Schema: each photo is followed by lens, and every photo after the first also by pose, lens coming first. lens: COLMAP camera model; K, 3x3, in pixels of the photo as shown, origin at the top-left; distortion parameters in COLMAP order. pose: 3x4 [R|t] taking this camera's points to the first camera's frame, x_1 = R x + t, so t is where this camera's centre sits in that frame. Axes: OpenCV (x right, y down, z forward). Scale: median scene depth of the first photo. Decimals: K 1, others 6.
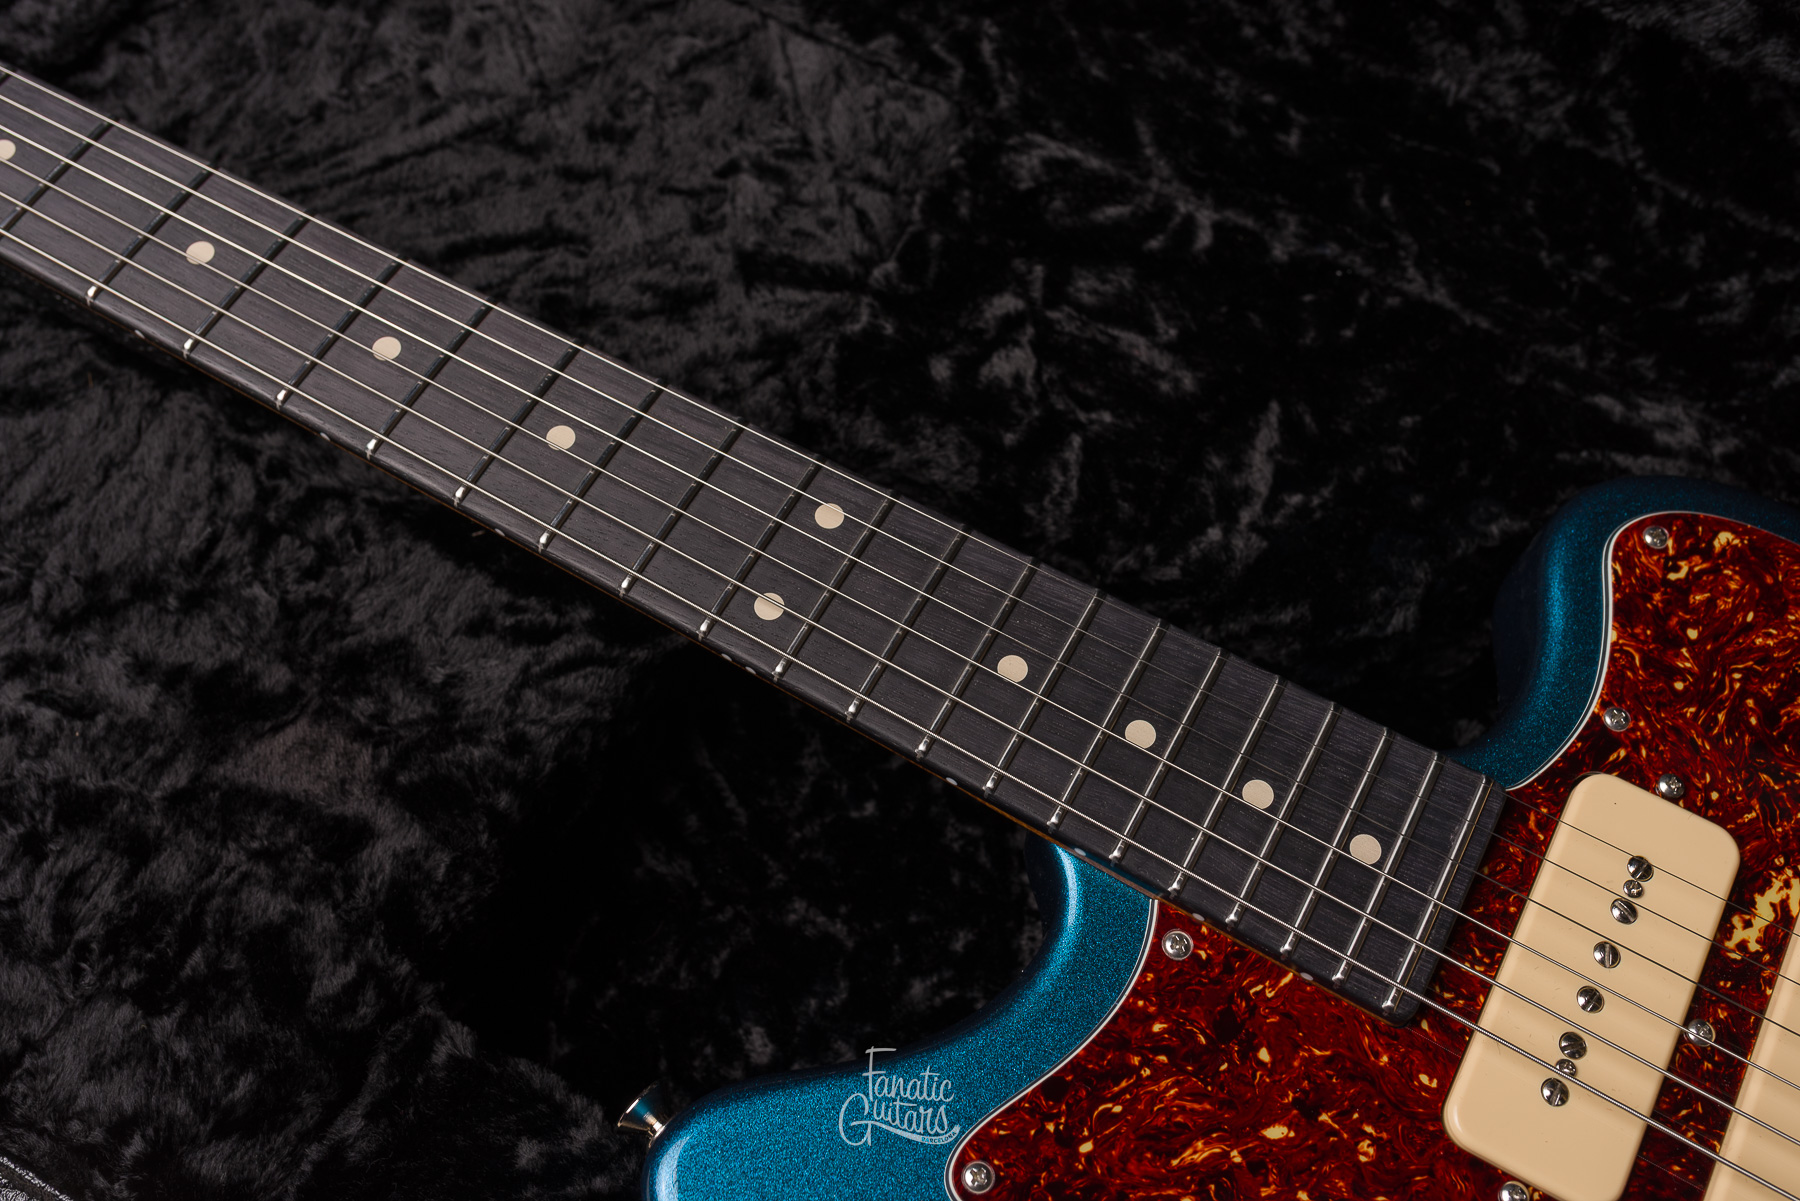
lens RADIAL K [[1774.1, 0, 900.0], [0, 1774.1, 600.5], [0, 0, 1]] dist [0.004184, -0.008531]
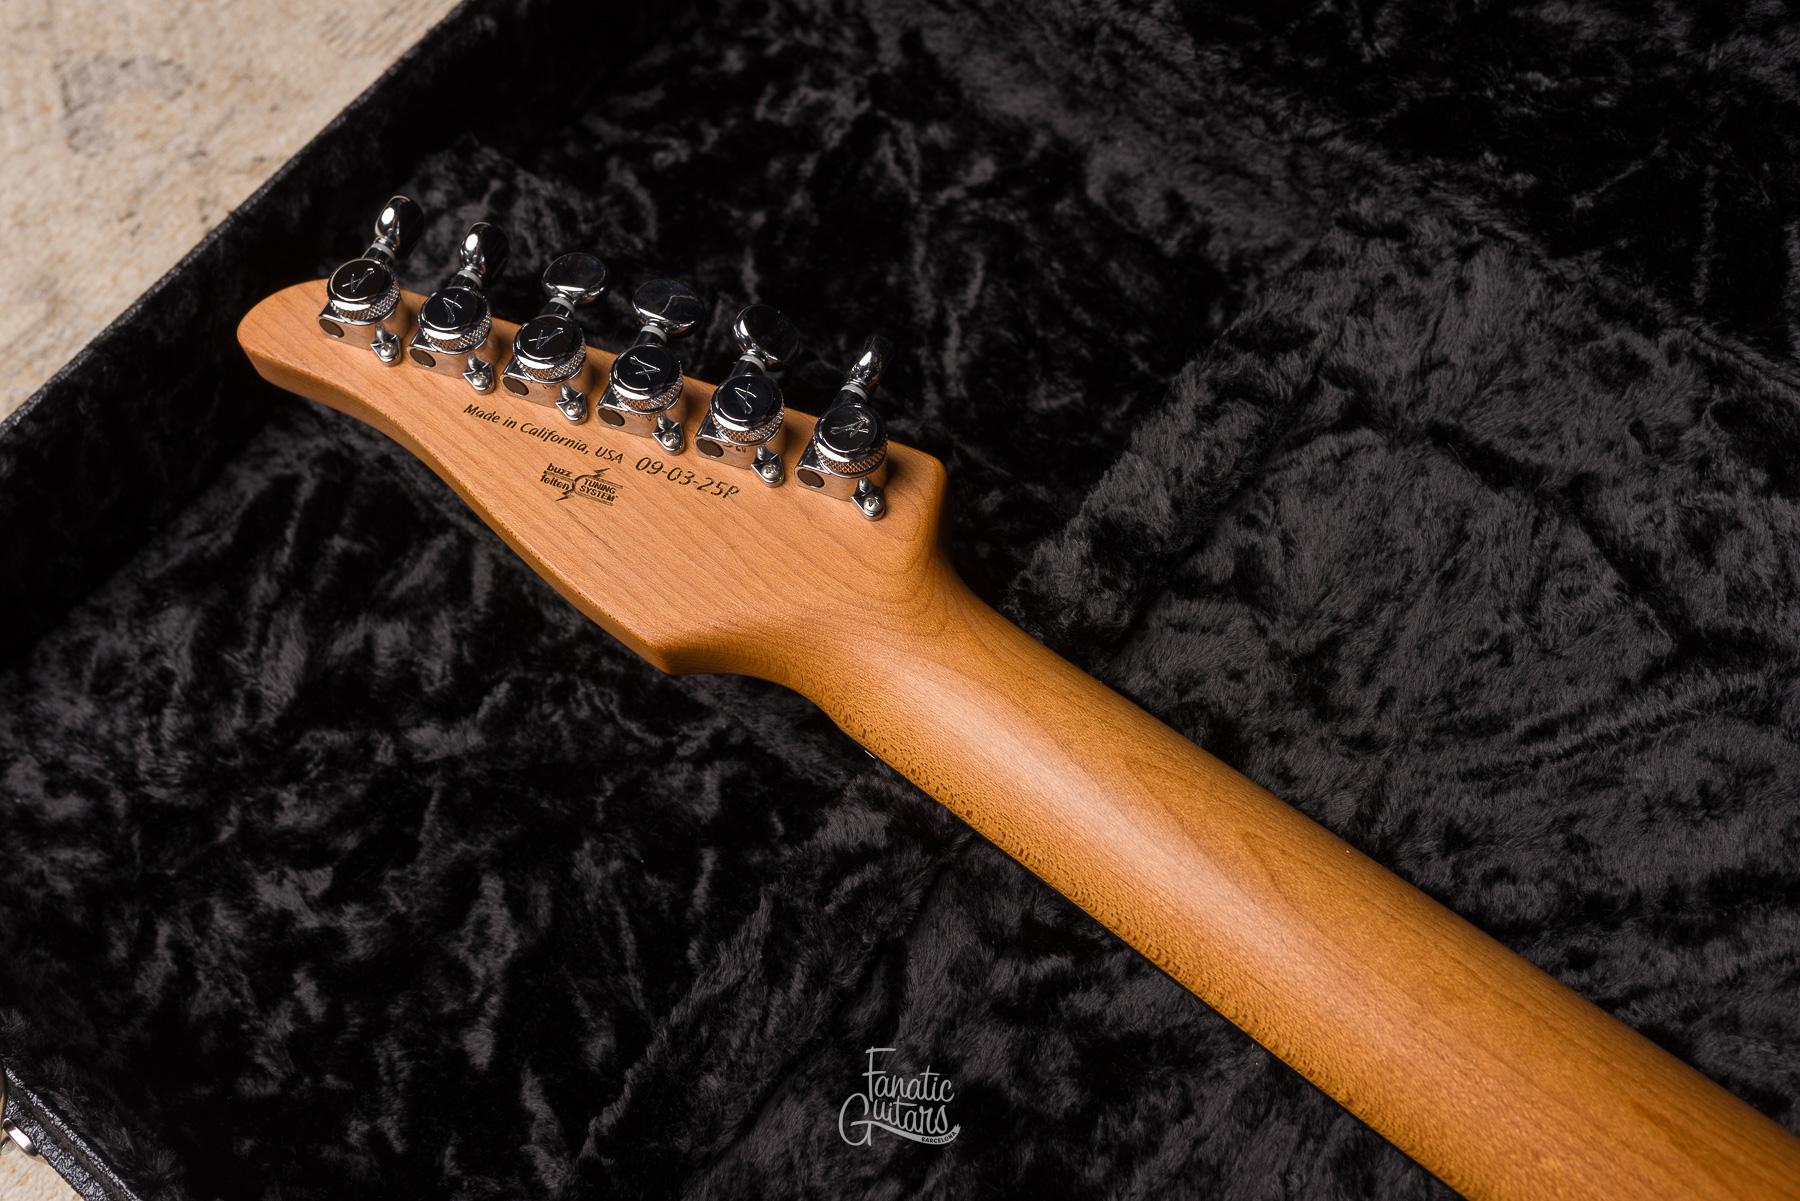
lens RADIAL K [[1774.1, 0, 900.0], [0, 1774.1, 600.5], [0, 0, 1]] dist [0.004184, -0.008531]
pose [[0.975103, 0.114947, -0.189633, -0.467415], [-0.108419, 0.993110, 0.044483, -0.320538], [0.193439, -0.022816, 0.980847, 0.219592]]
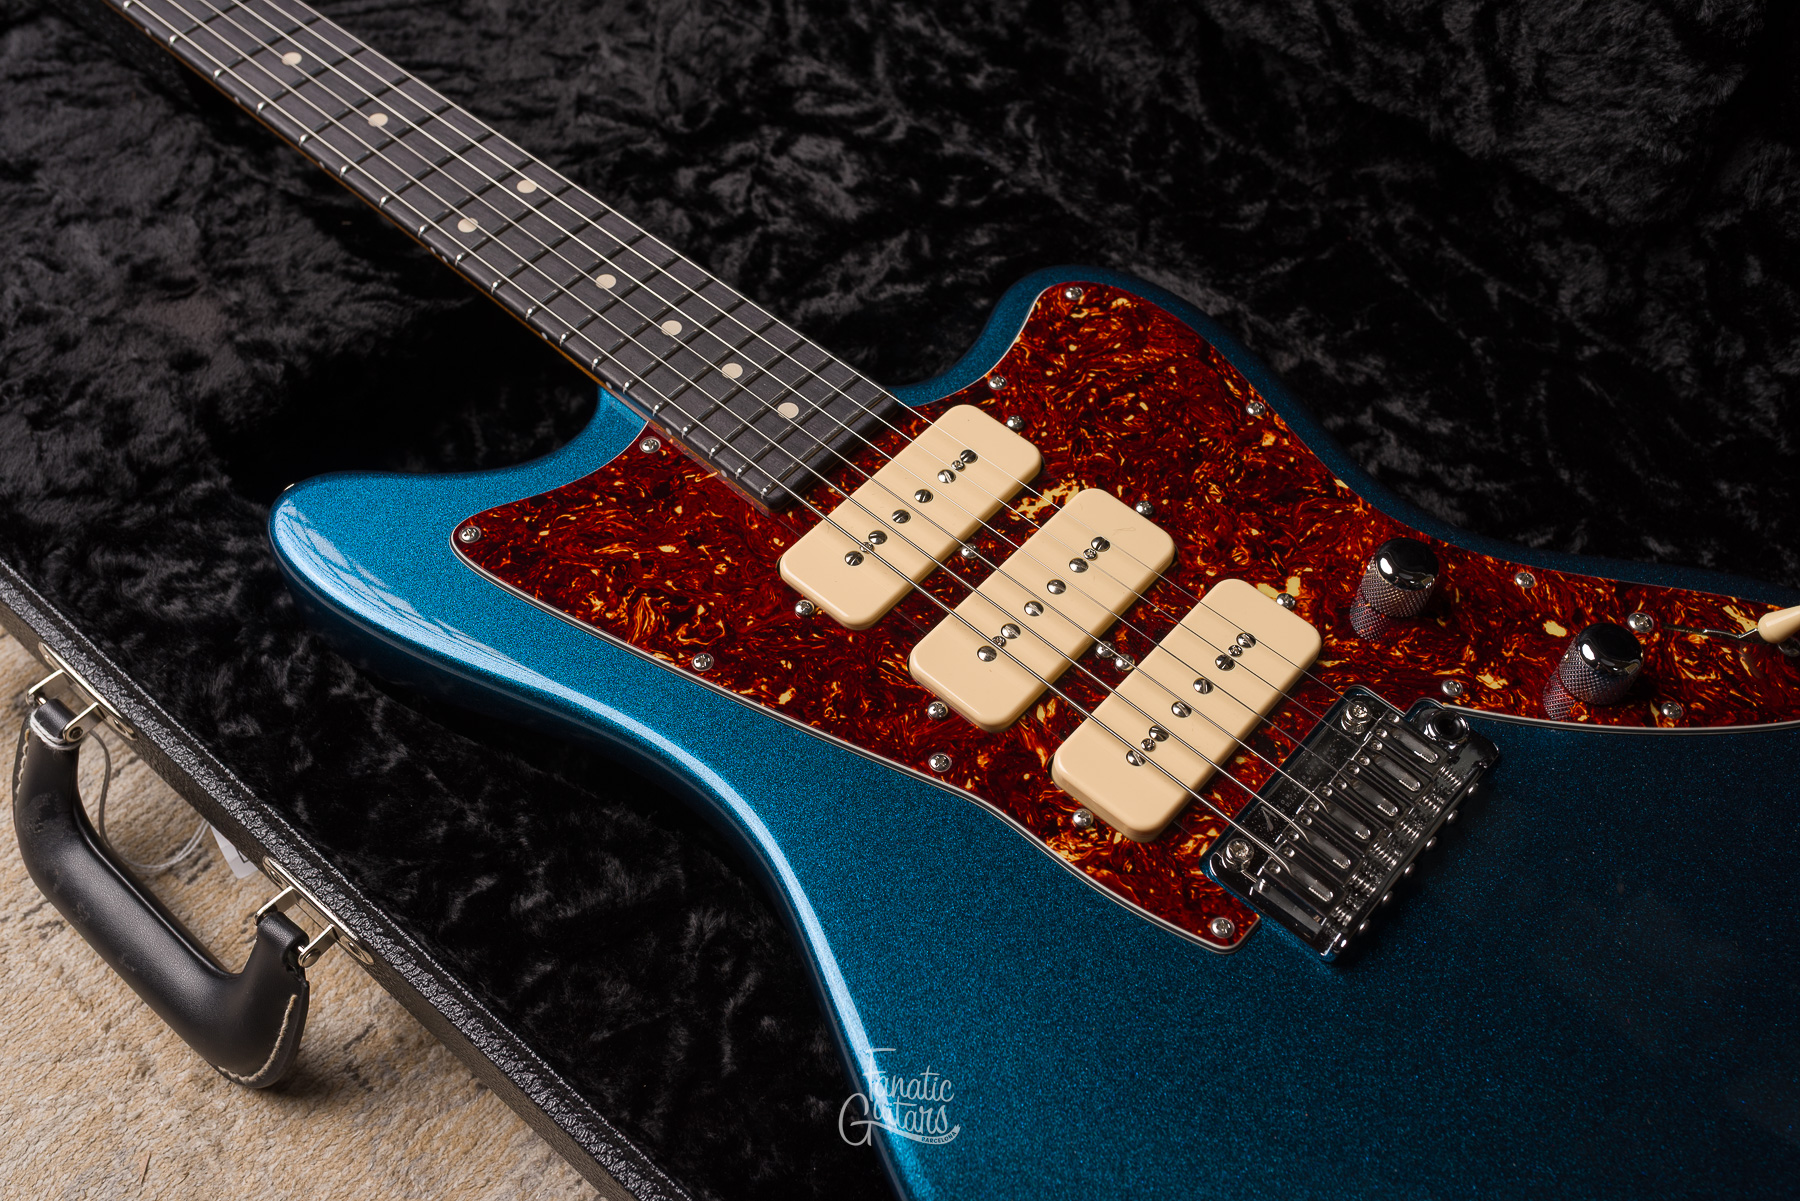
lens RADIAL K [[1749.5, 0, 900.0], [0, 1749.5, 600.5], [0, 0, 1]] dist [-0.000836, 0.004425]
pose [[0.976890, 0.173926, -0.124240, 0.423509], [-0.190660, 0.971809, -0.138694, 0.361558], [0.096616, 0.159176, 0.982511, -0.316106]]
